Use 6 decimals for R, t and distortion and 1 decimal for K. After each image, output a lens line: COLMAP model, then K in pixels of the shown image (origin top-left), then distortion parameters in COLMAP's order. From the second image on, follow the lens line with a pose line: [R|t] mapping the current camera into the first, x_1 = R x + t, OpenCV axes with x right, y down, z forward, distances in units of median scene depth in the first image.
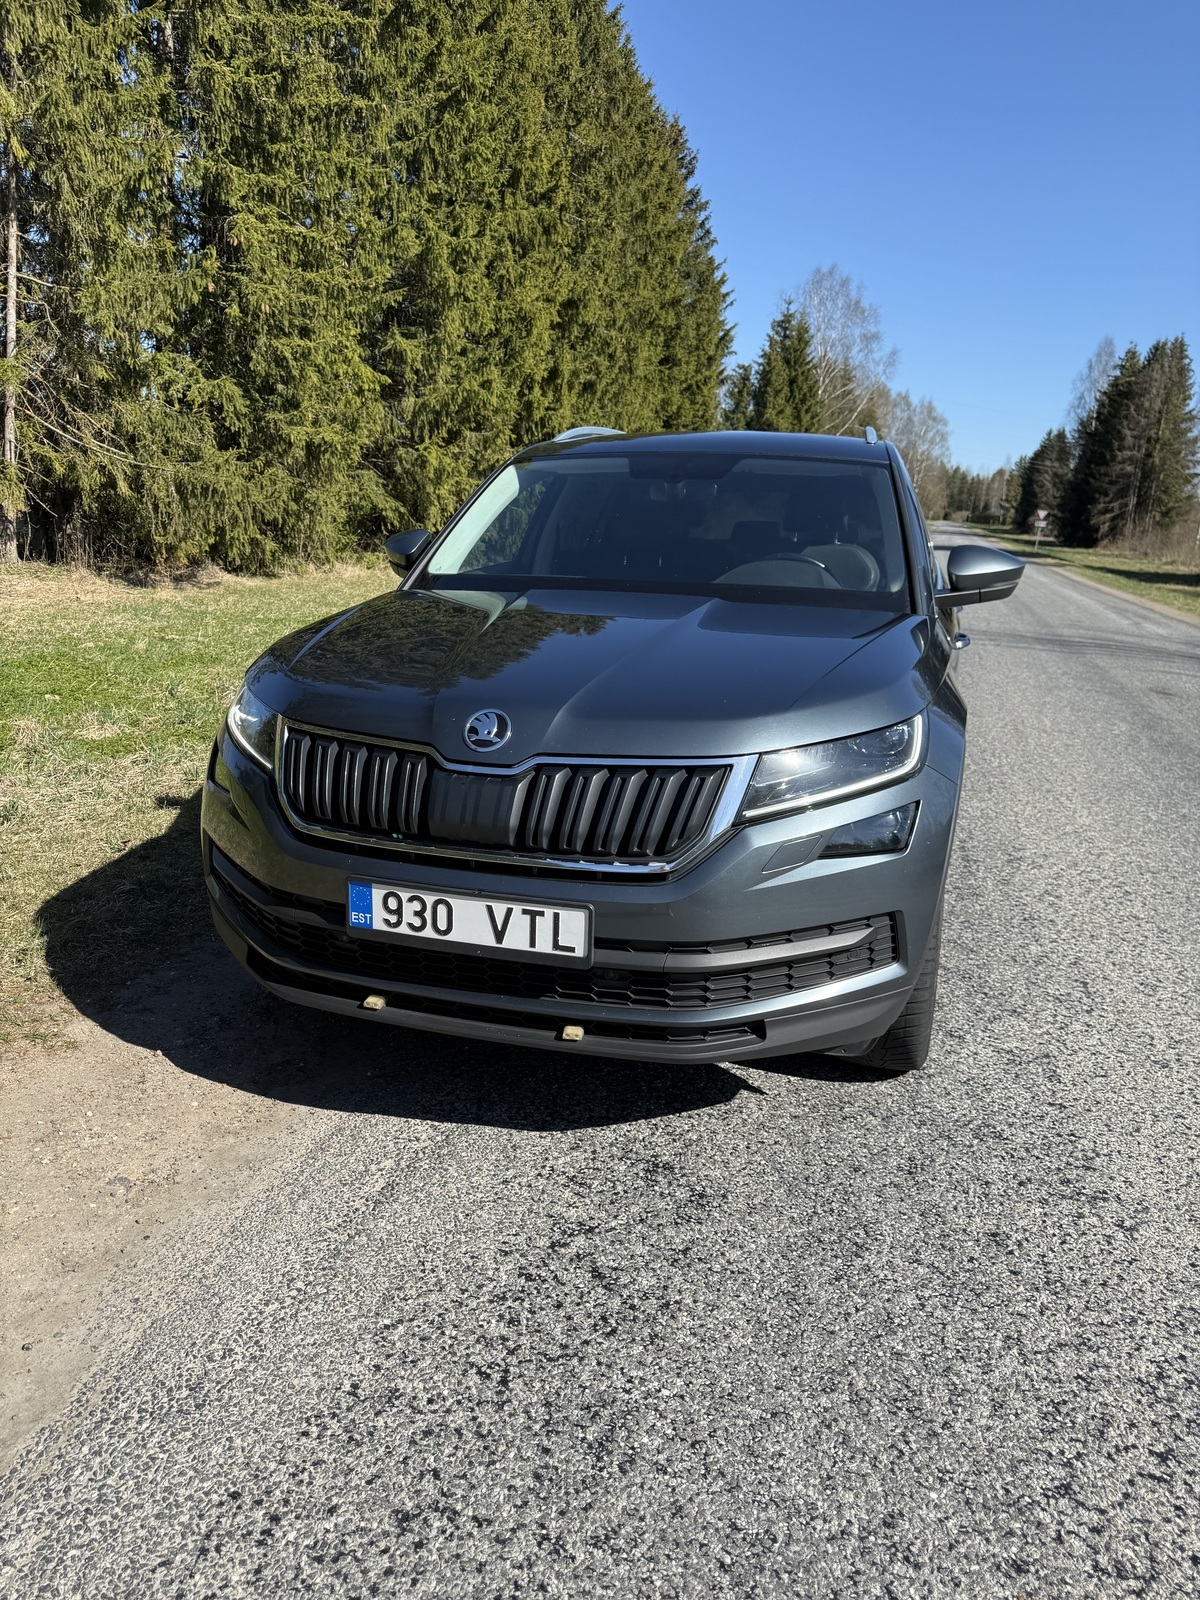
lens RADIAL K [[1123.1, 0, 594.4], [0, 1123.1, 808.3], [0, 0, 1]] dist [0.023790, -0.021900]
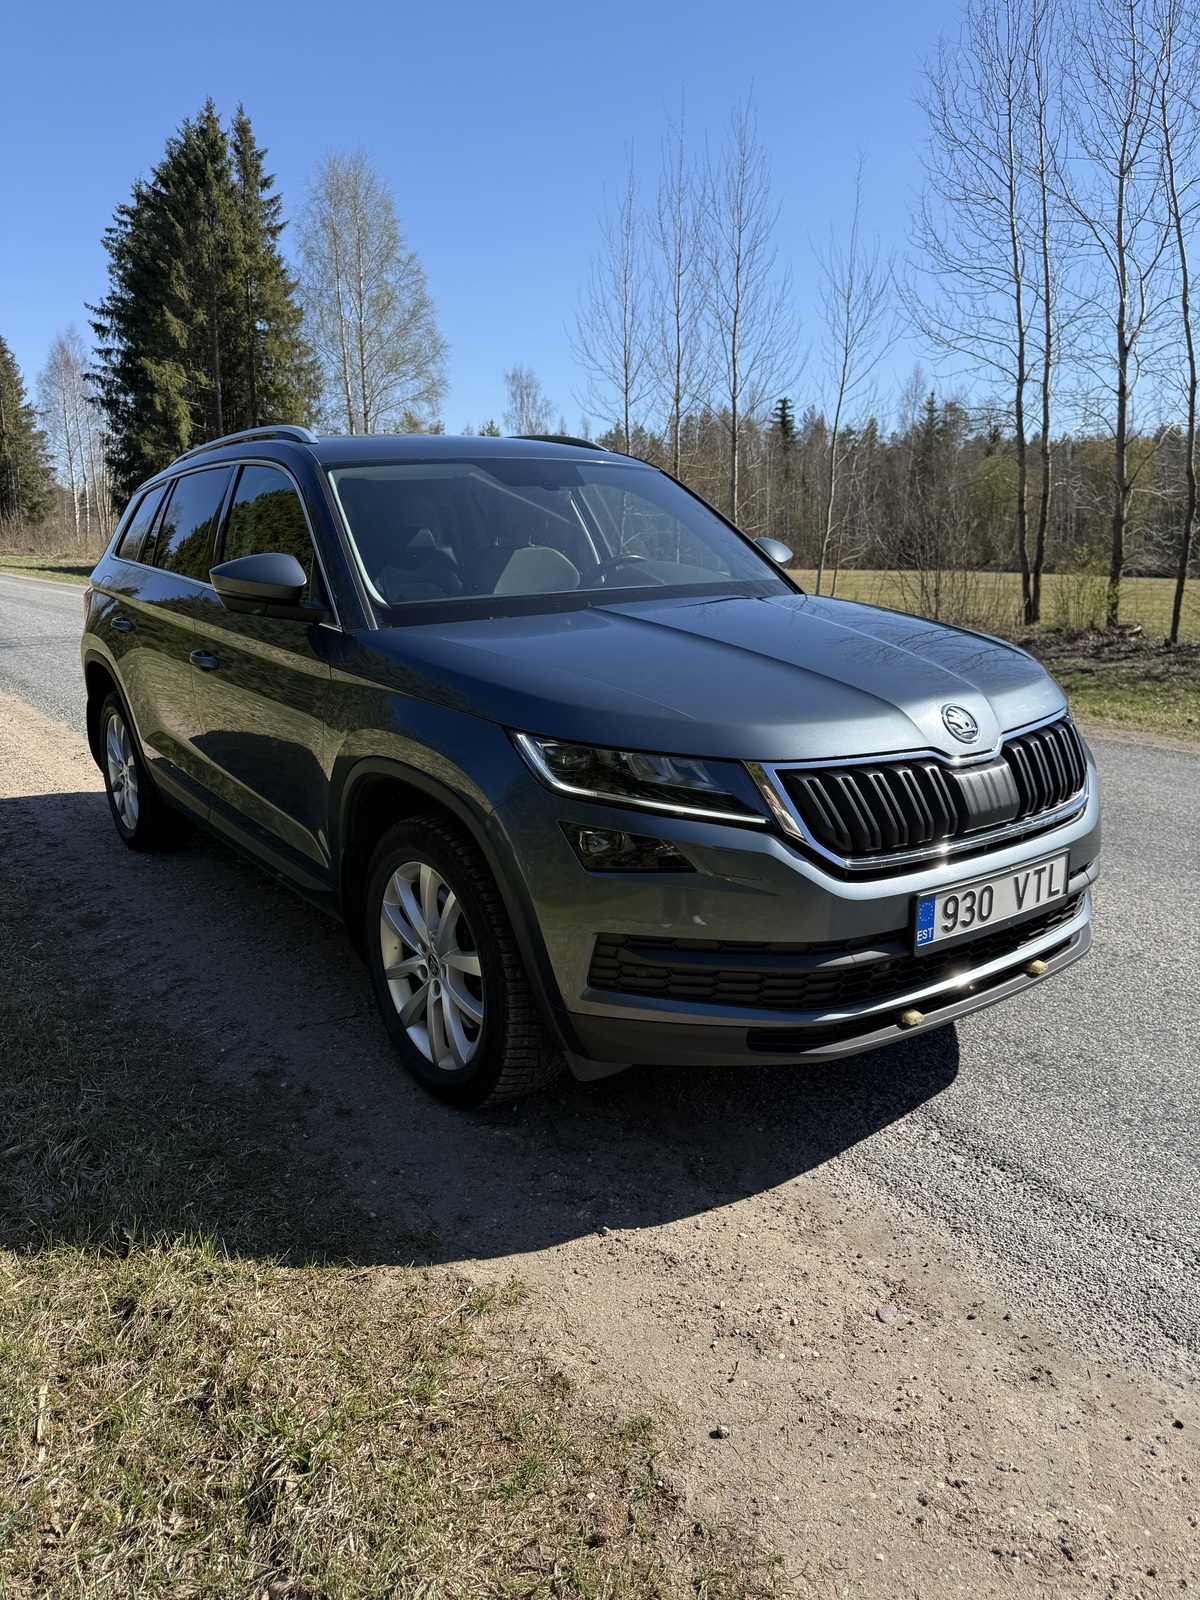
lens RADIAL K [[1123.1, 0, 594.4], [0, 1123.1, 808.3], [0, 0, 1]] dist [0.023790, -0.021900]
pose [[0.582894, -0.226203, 0.780427, -0.125749], [0.222090, 0.968248, 0.114764, -0.021207], [-0.781607, 0.106430, 0.614624, 0.066822]]
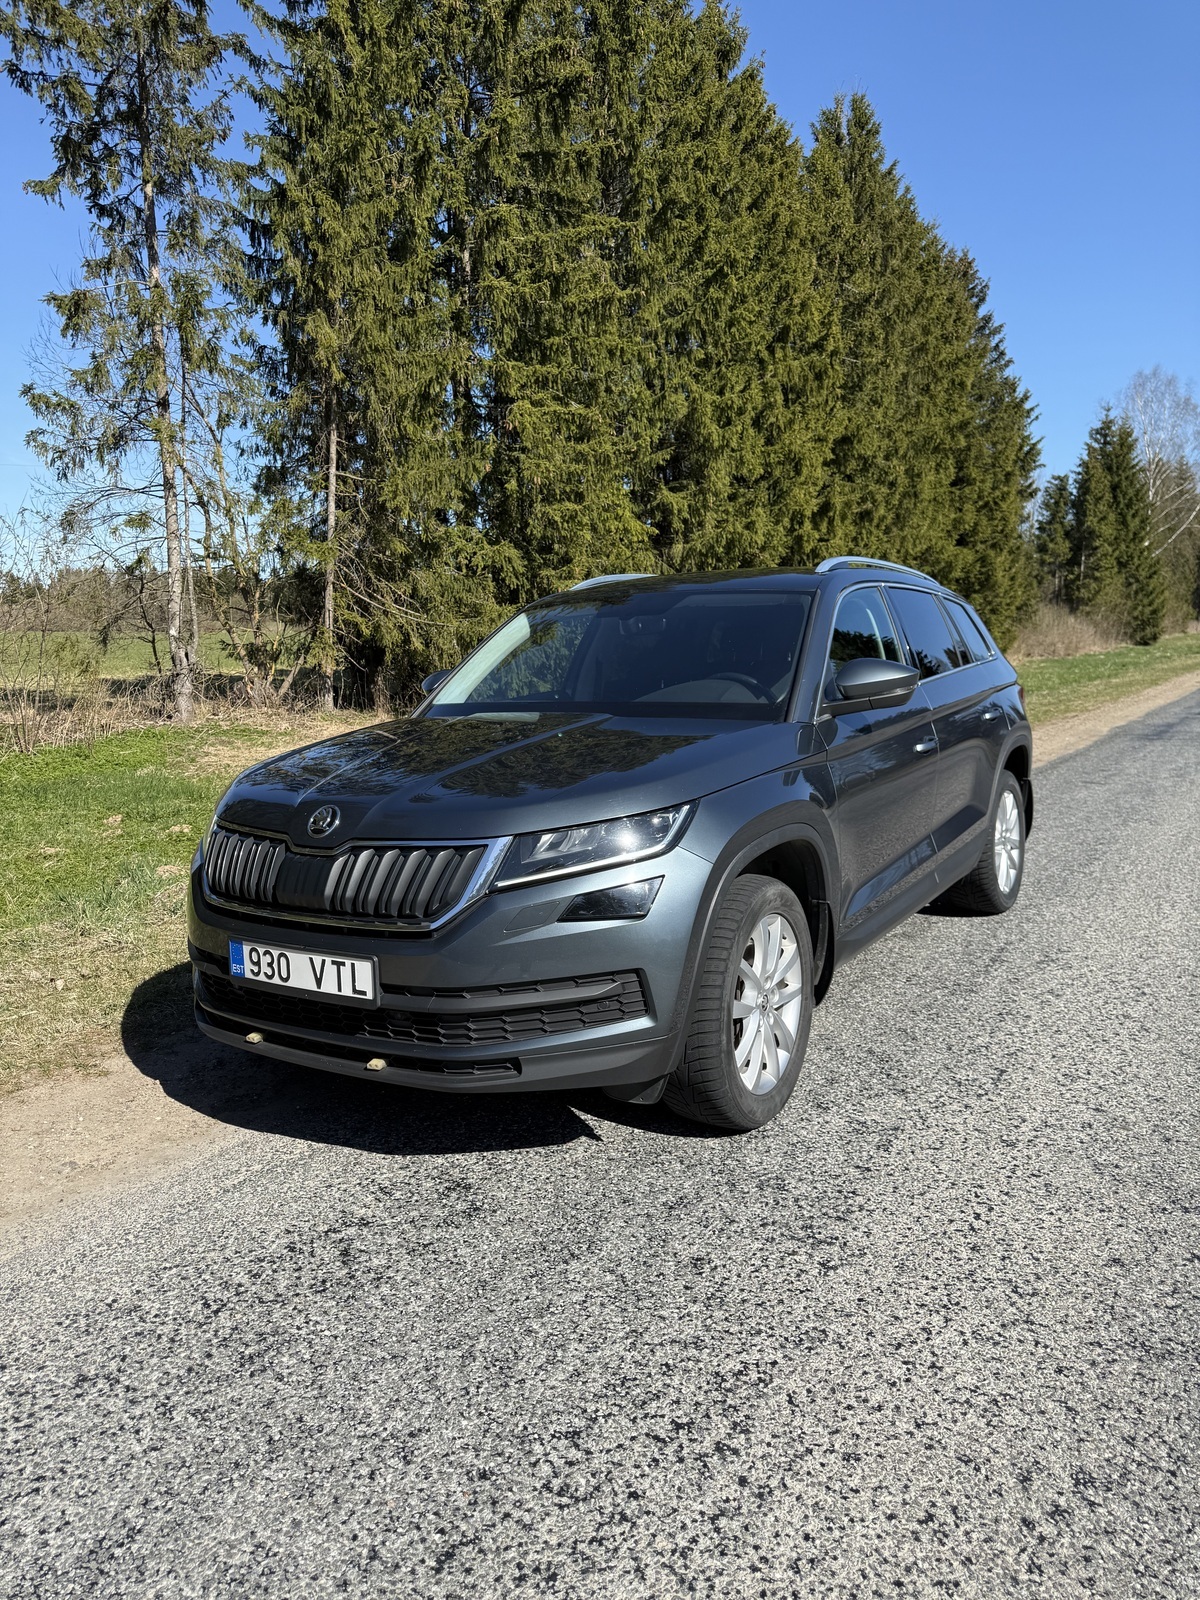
lens RADIAL K [[1111.3, 0, 600.0], [0, 1111.3, 800.0], [0, 0, 1]] dist [0.135118, -0.253326]
pose [[0.962258, -0.023384, -0.271133, 0.060816], [-0.009053, 0.993000, -0.117770, 0.005895], [0.271989, 0.115779, 0.955310, -0.016224]]
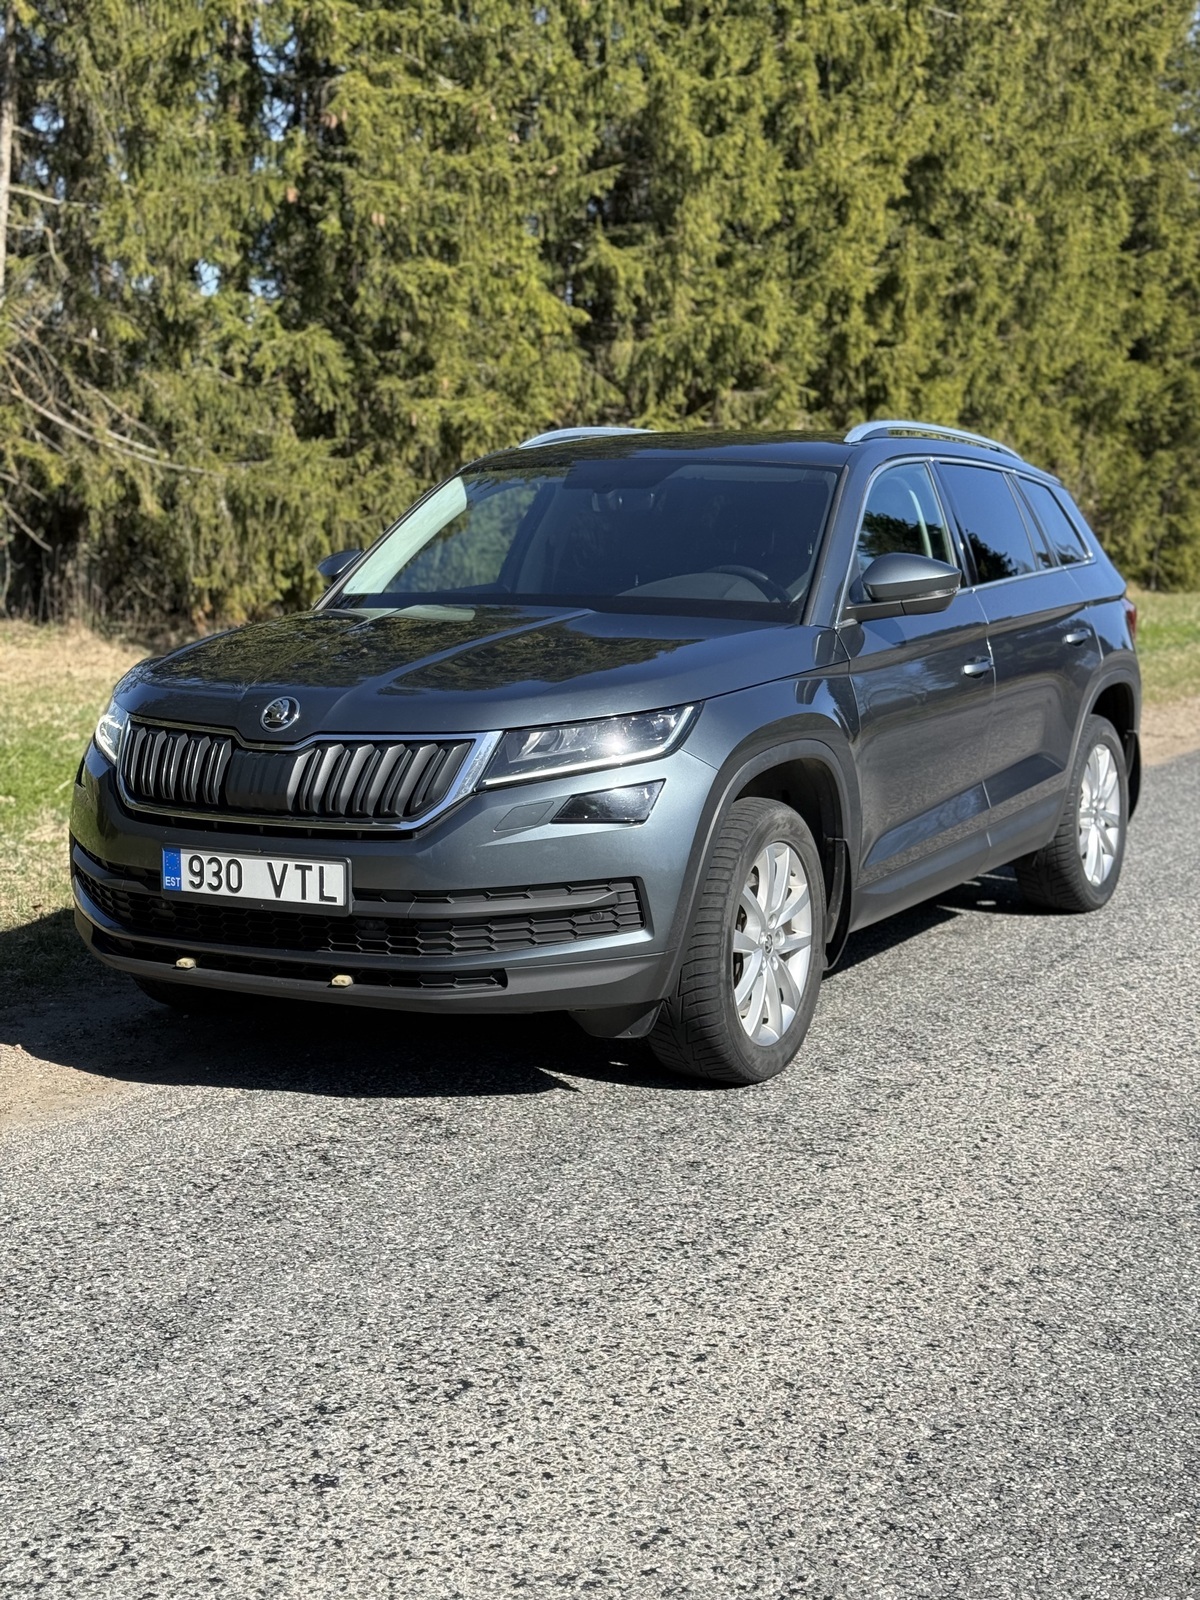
lens RADIAL K [[2192.2, 0, 617.8], [0, 2192.2, 807.0], [0, 0, 1]] dist [0.119600, -0.094563]
pose [[0.980799, -0.000295, -0.195022, 0.073629], [-0.025073, 0.991509, -0.127600, 0.032653], [0.193403, 0.130040, 0.972463, -0.119534]]
